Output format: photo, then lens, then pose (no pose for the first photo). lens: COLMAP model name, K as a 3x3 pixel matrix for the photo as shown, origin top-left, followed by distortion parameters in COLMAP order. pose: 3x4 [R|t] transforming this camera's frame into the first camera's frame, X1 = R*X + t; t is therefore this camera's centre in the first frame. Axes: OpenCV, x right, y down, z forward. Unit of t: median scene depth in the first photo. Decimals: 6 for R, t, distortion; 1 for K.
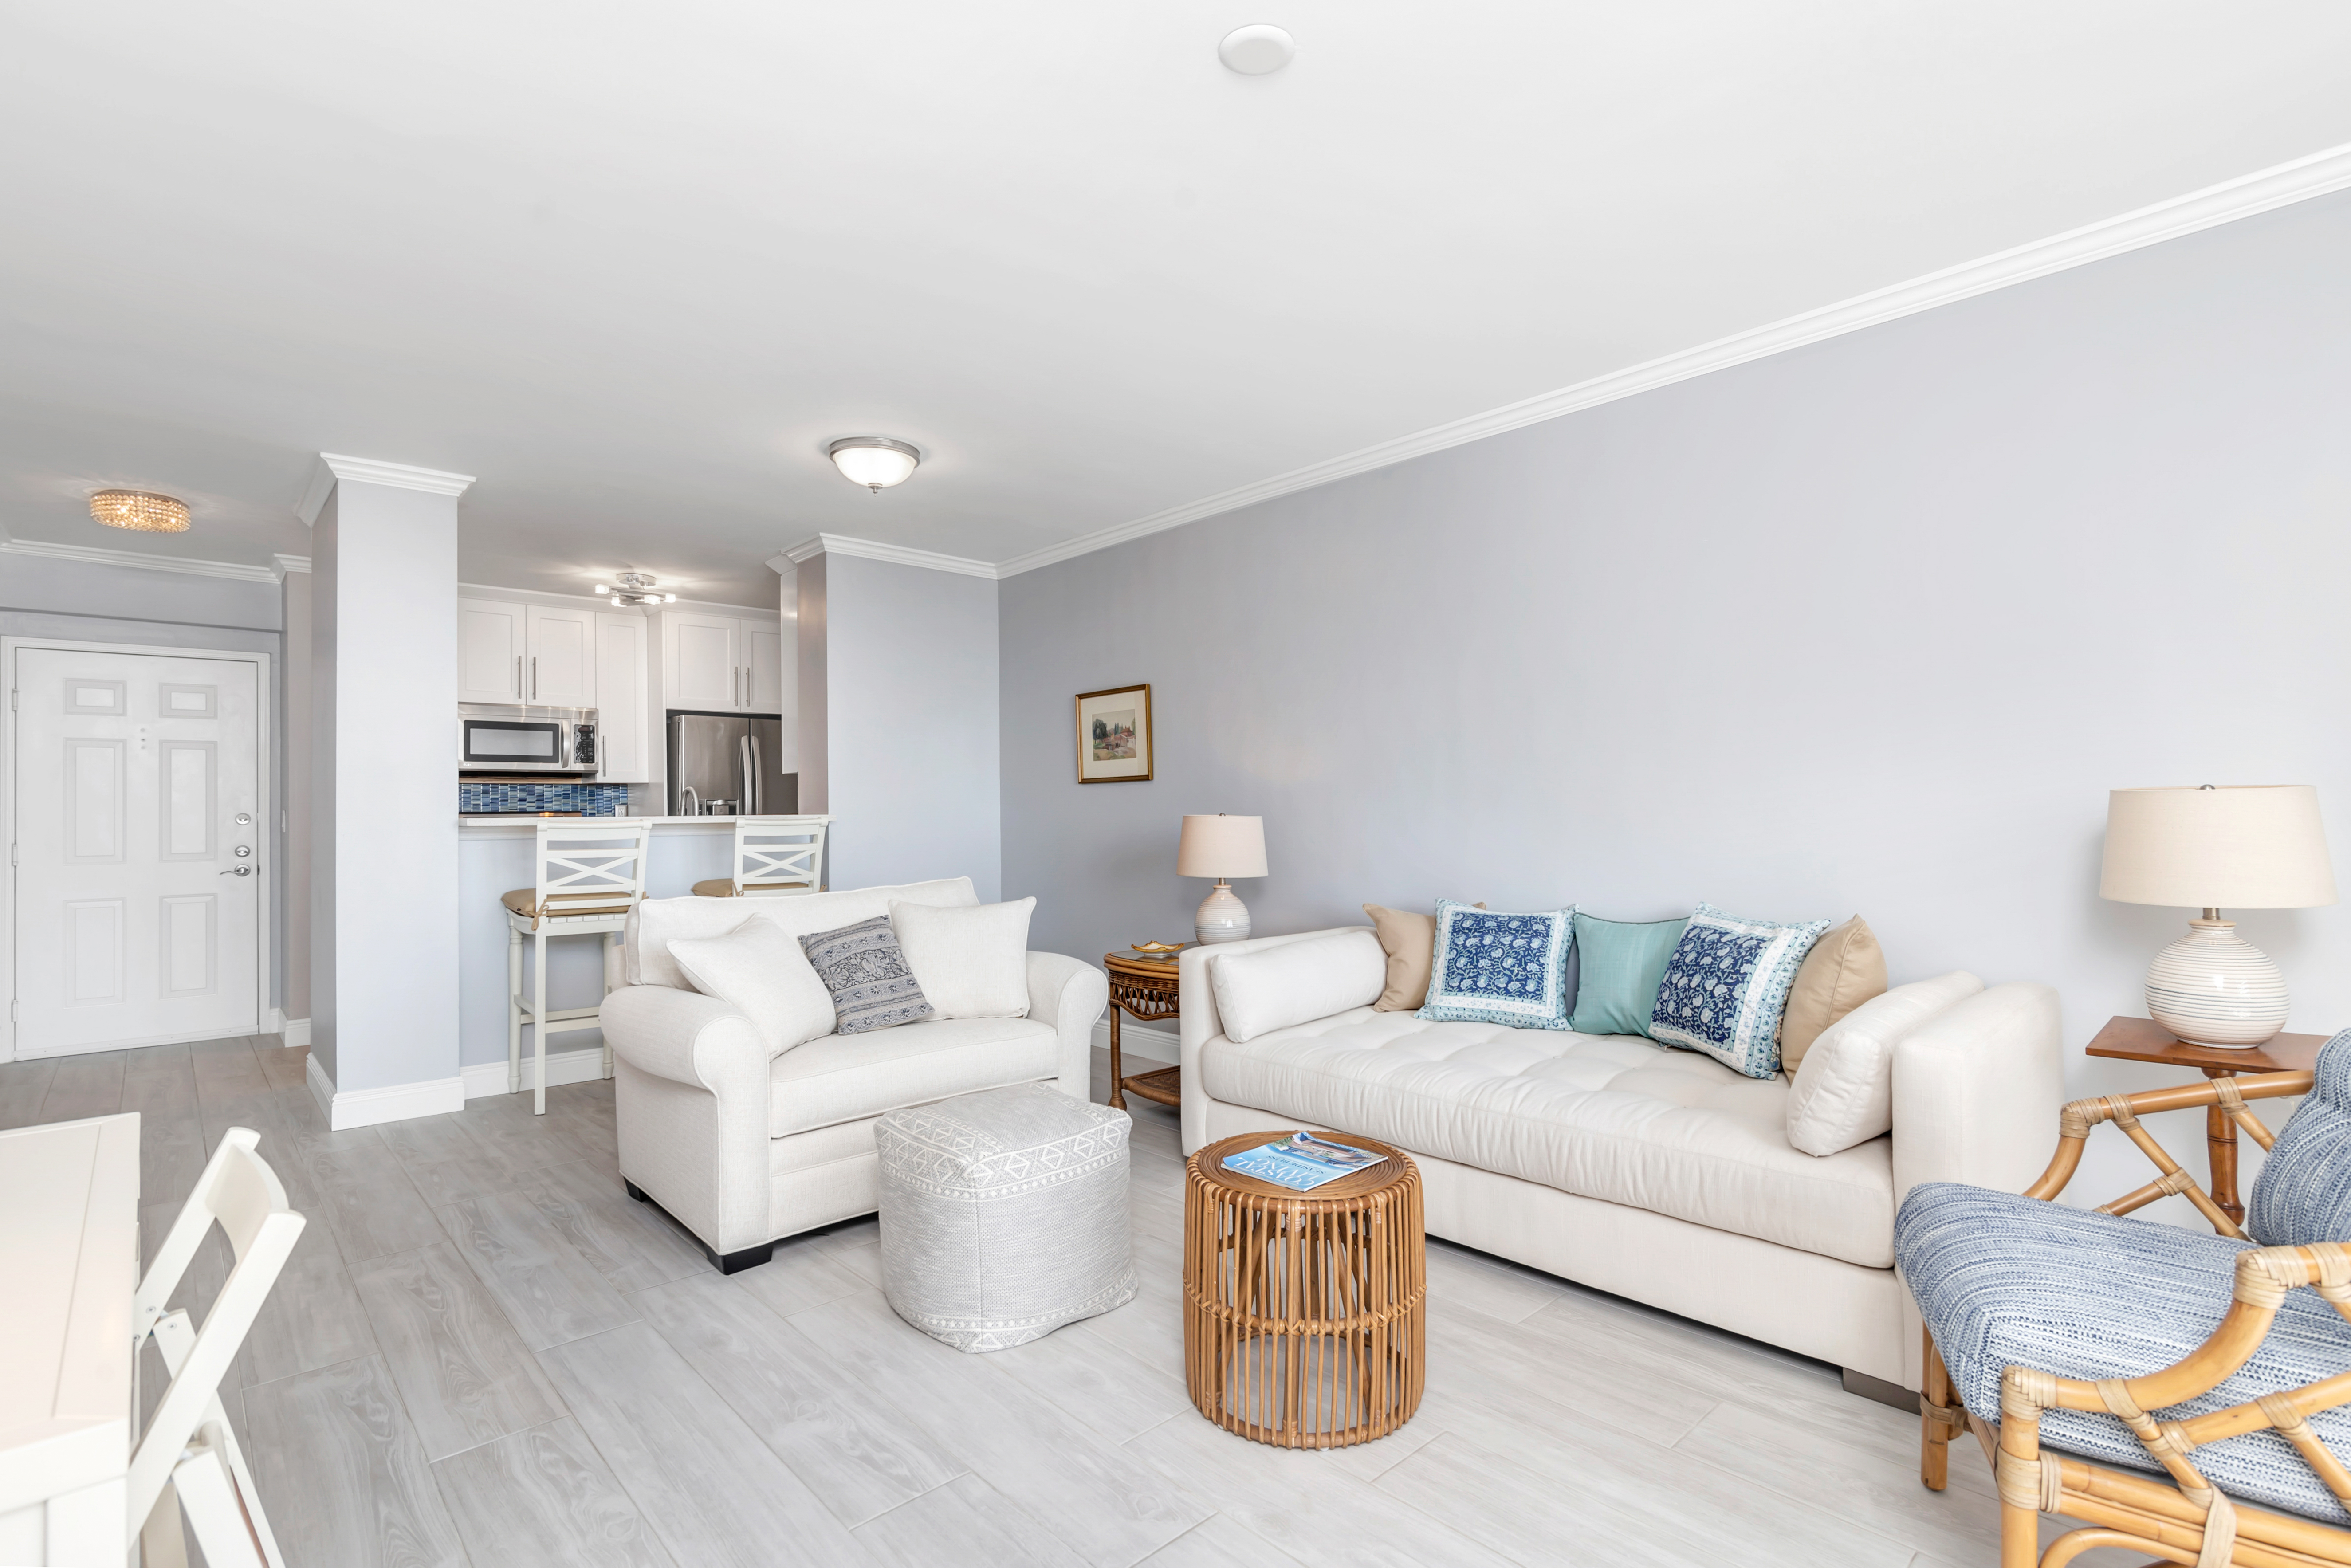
lens RADIAL K [[1089.8, 0, 1169.3], [0, 1089.8, 790.0], [0, 0, 1]] dist [0.002206, 0.000377]
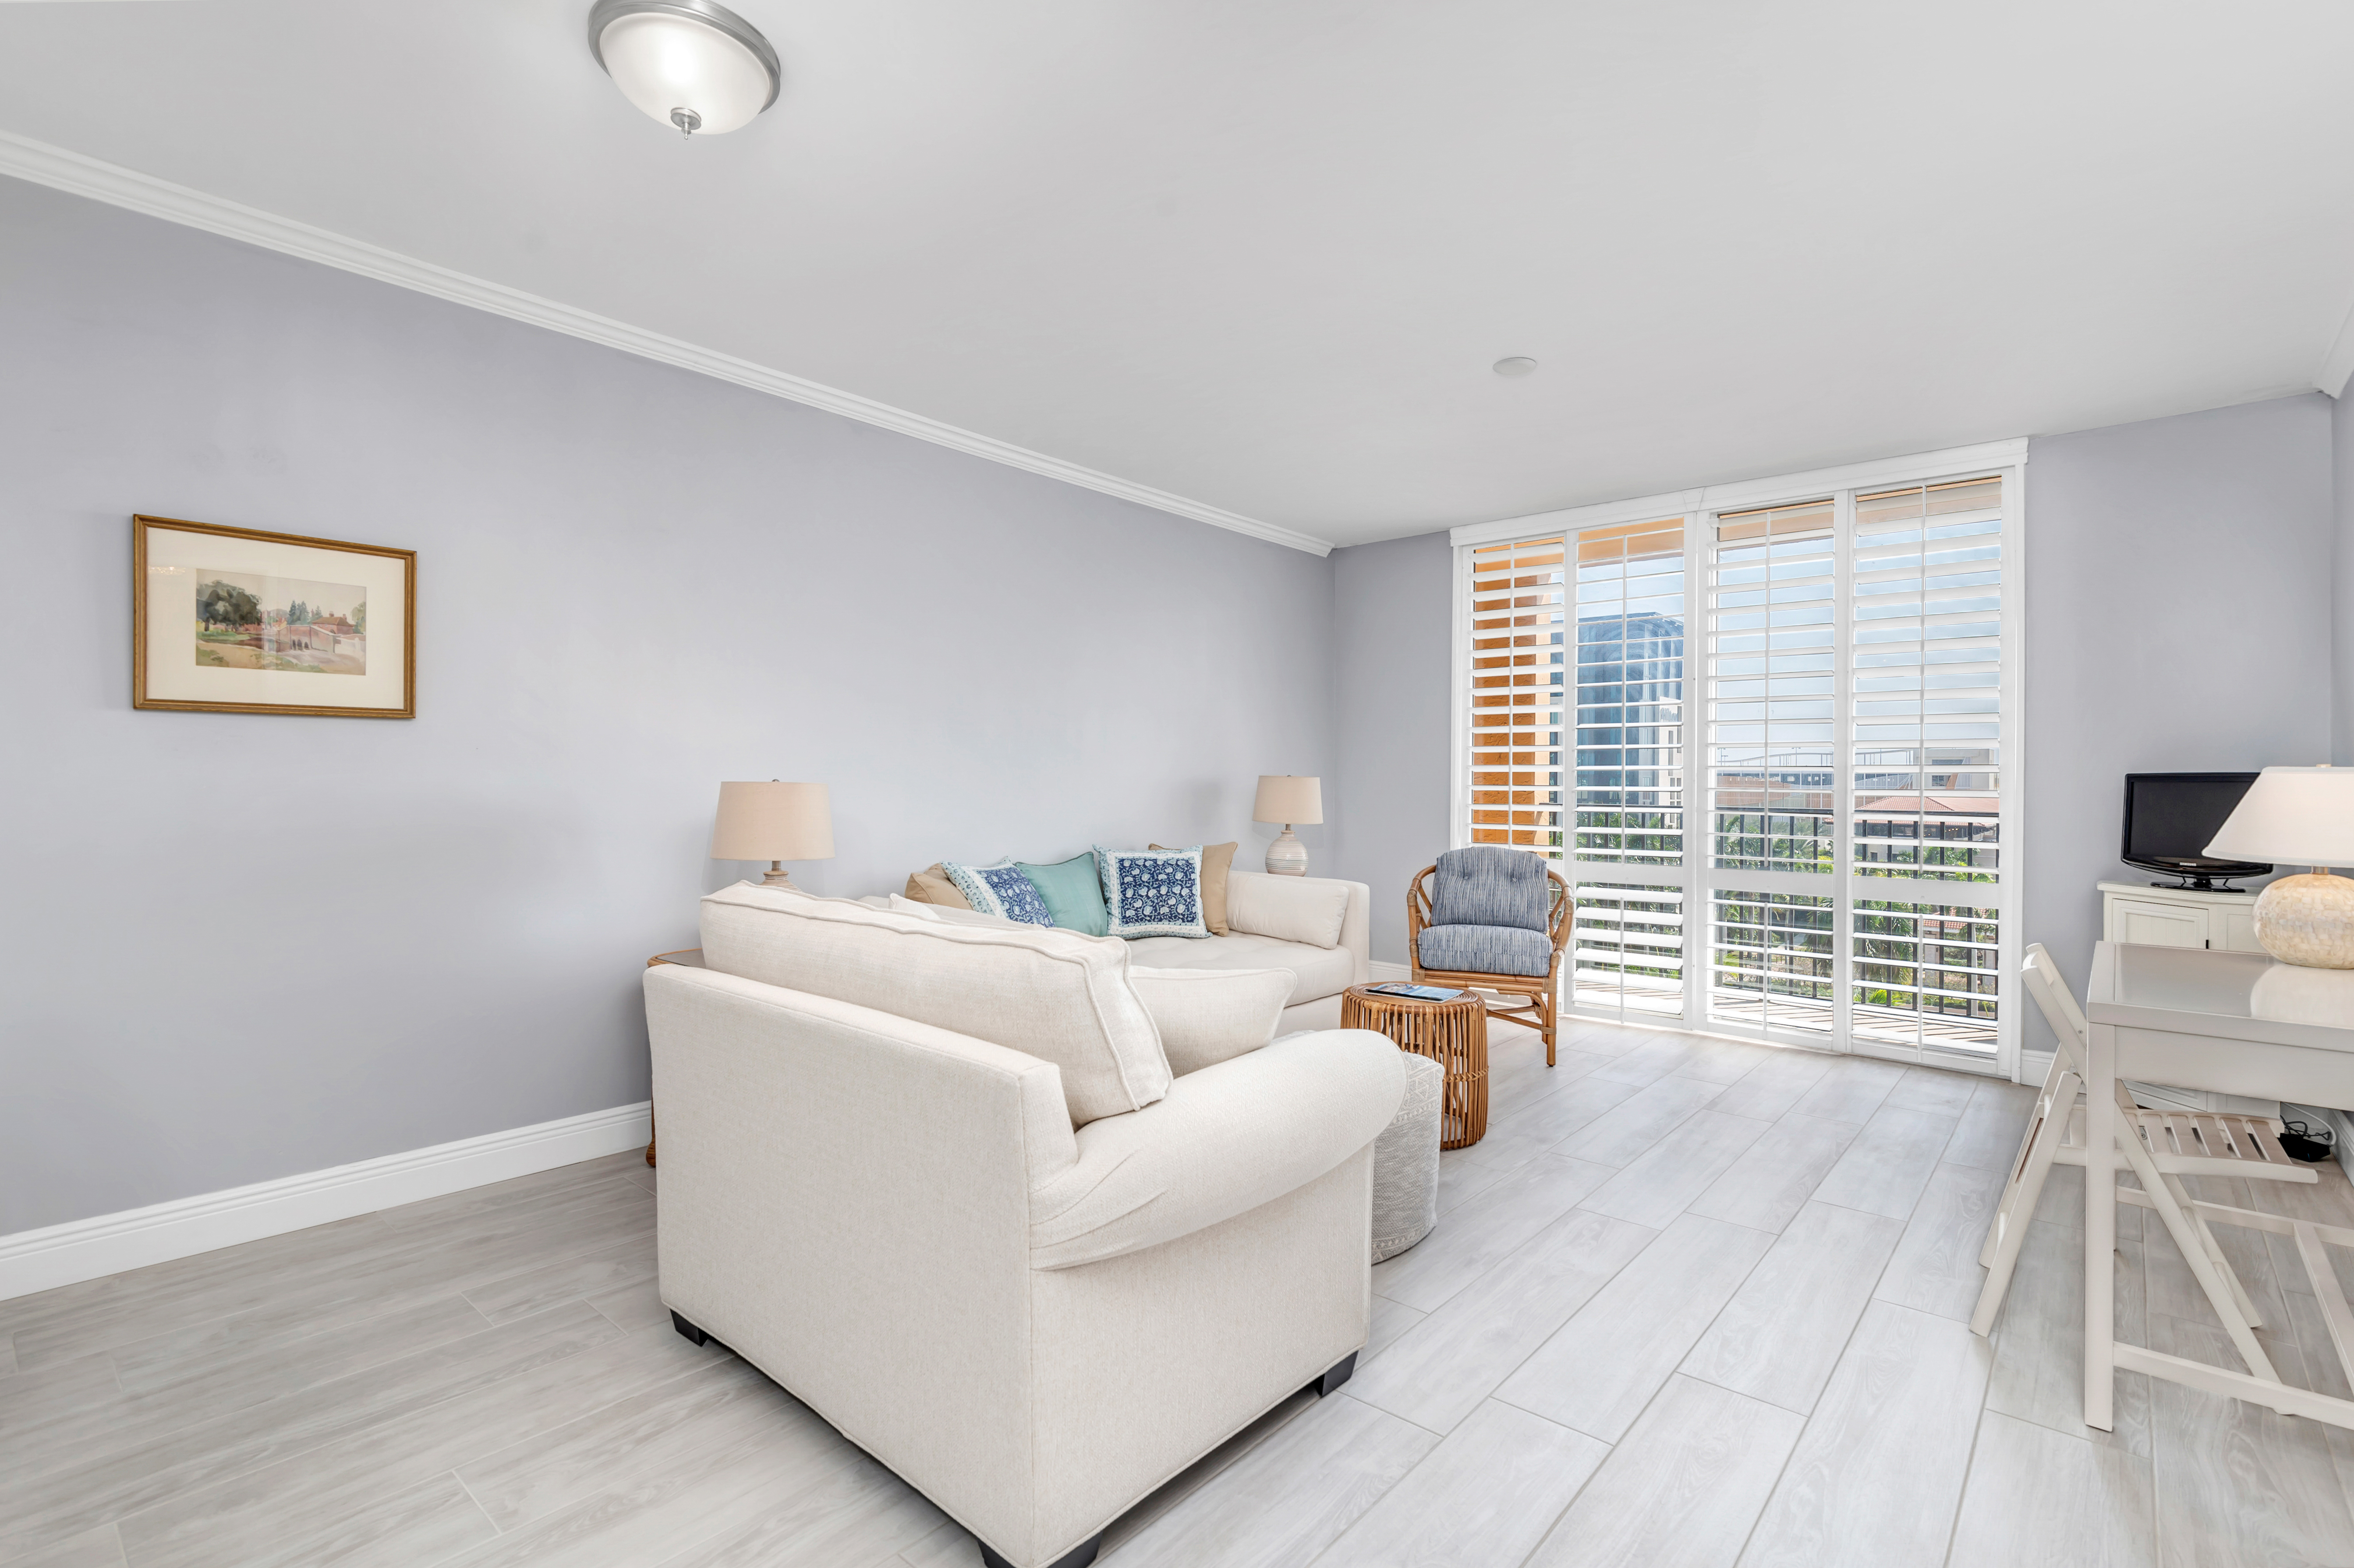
lens RADIAL K [[1087.8, 0, 1163.3], [0, 1087.8, 775.2], [0, 0, 1]] dist [0.002987, 0.000023]
pose [[-0.101098, 0.016673, 0.994737, -0.558794], [-0.026482, 0.999460, -0.019444, 0.018723], [-0.994524, -0.028308, -0.100602, 0.586274]]
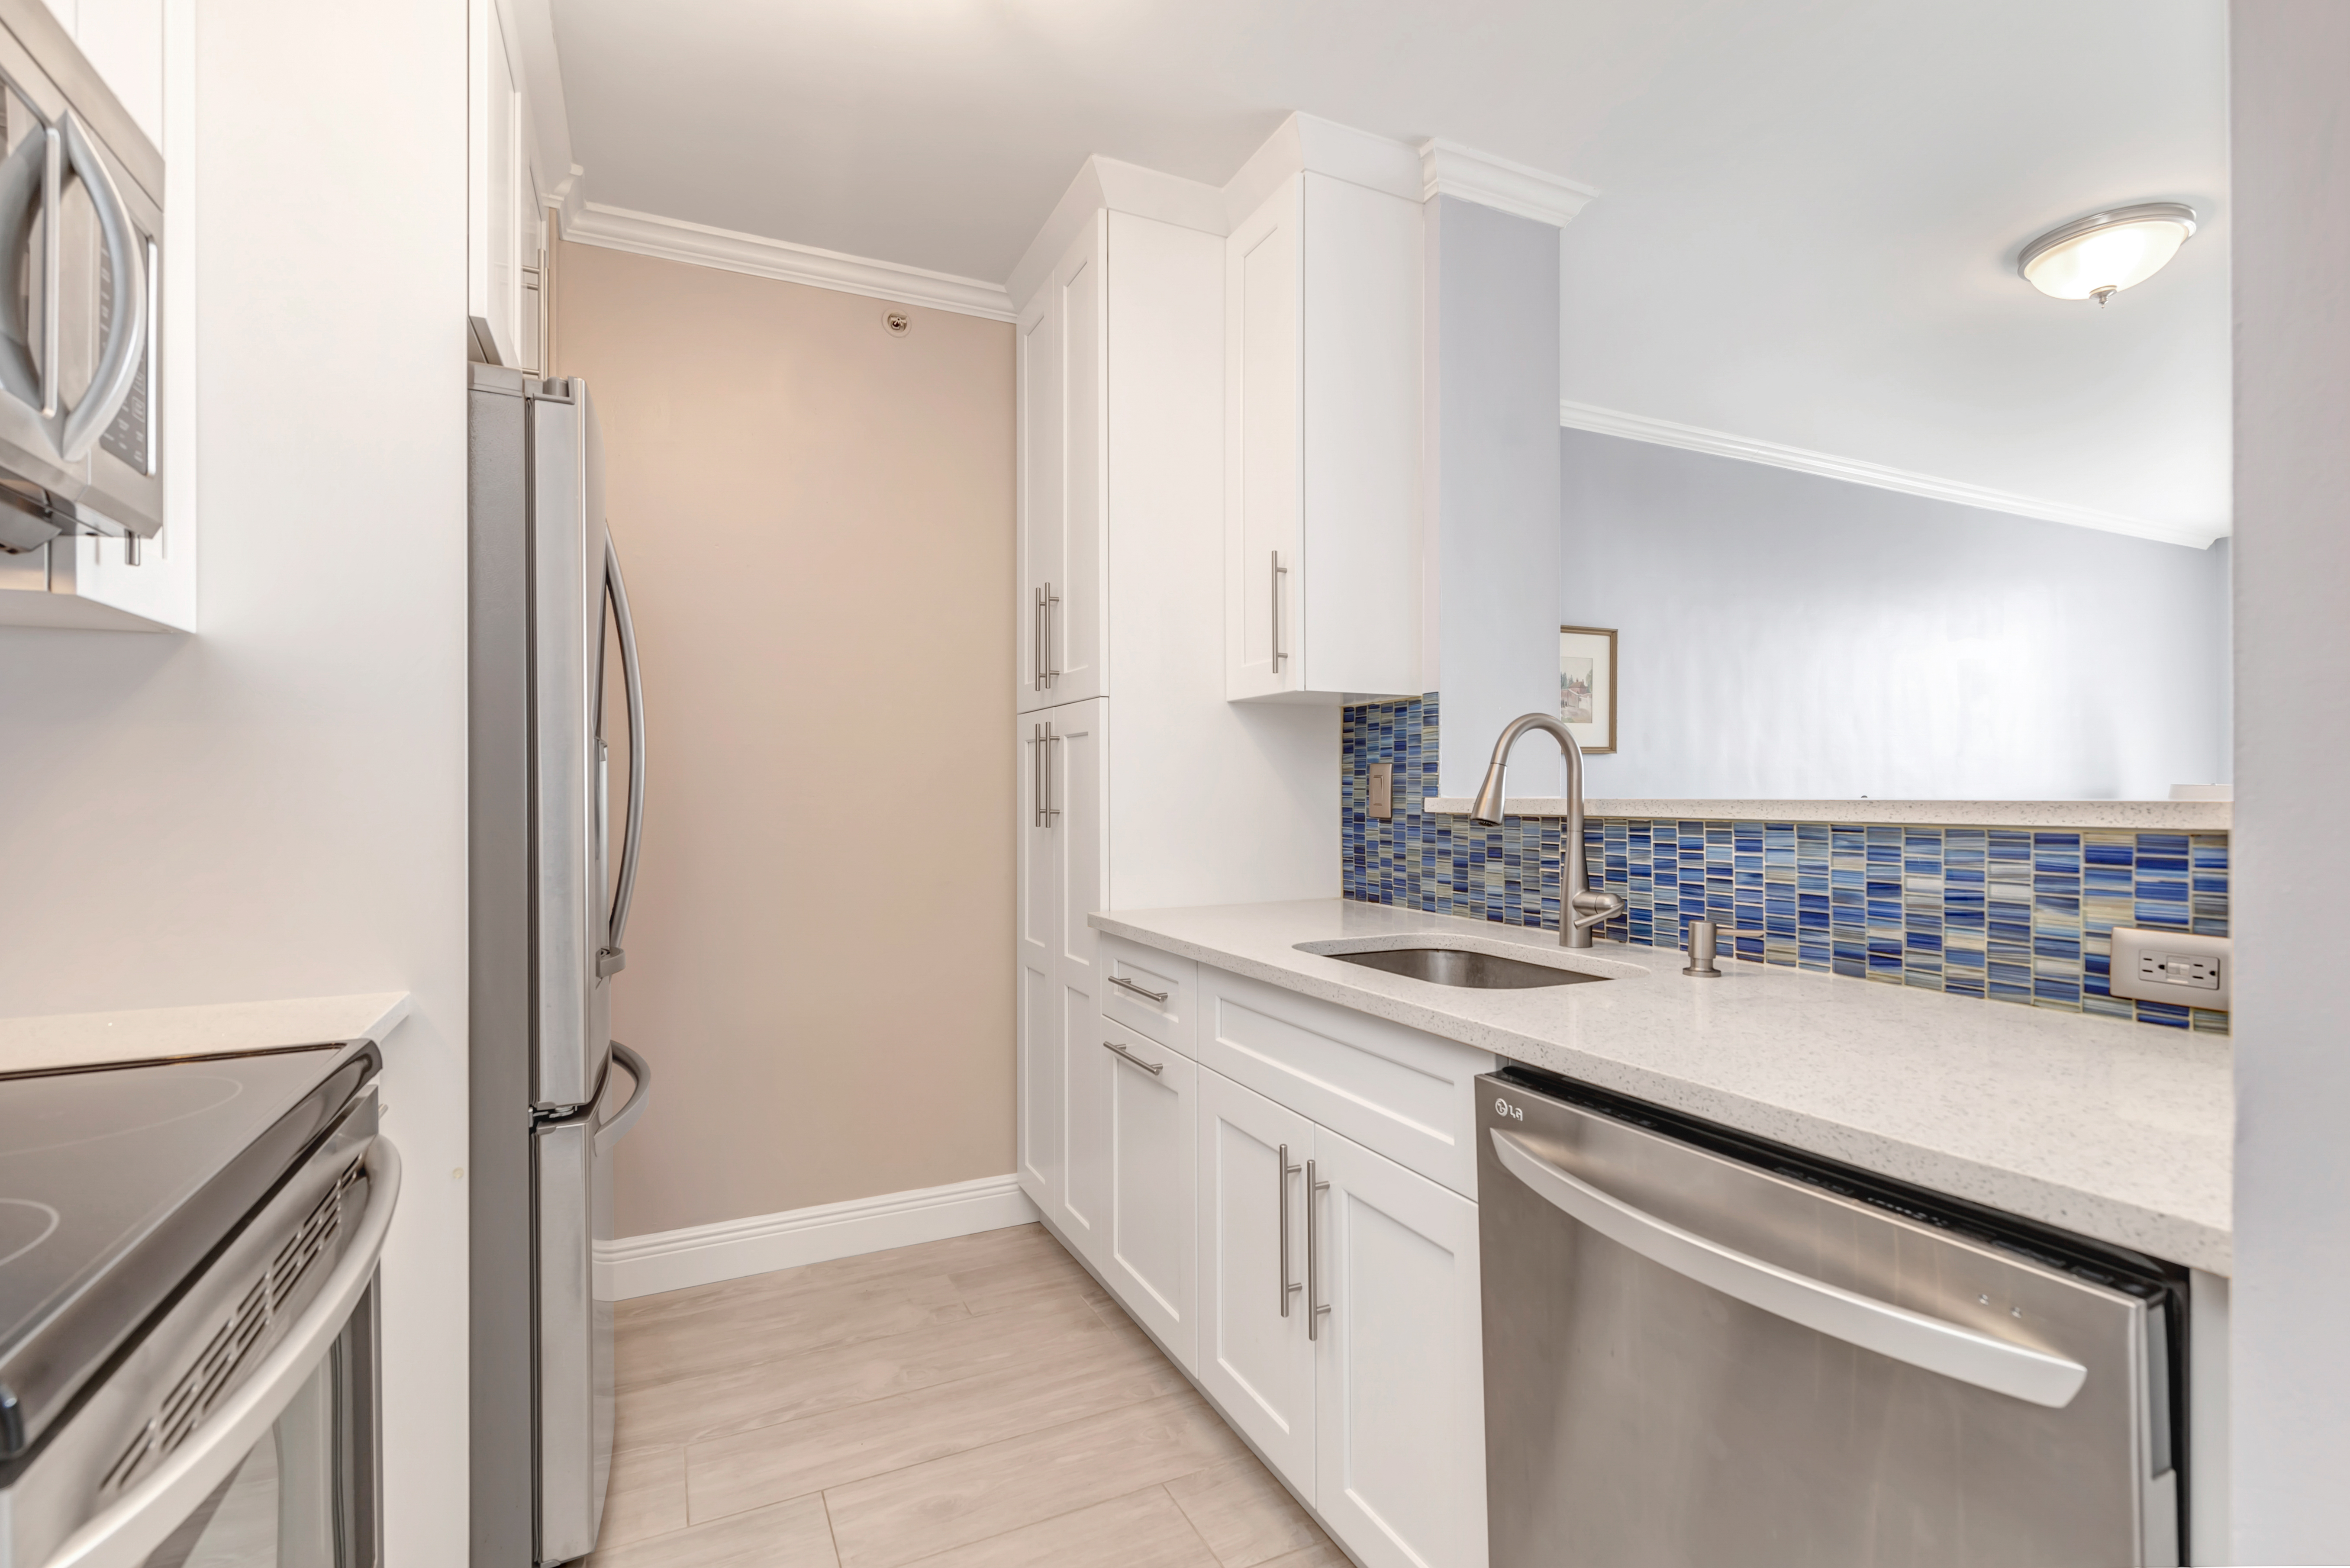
lens RADIAL K [[1086.1, 0, 1161.3], [0, 1086.1, 775.2], [0, 0, 1]] dist [0.002987, 0.000023]
pose [[0.300809, 0.025570, 0.953341, -0.743874], [-0.016873, 0.999627, -0.021488, 0.023739], [-0.953535, -0.009622, 0.301129, 0.951584]]
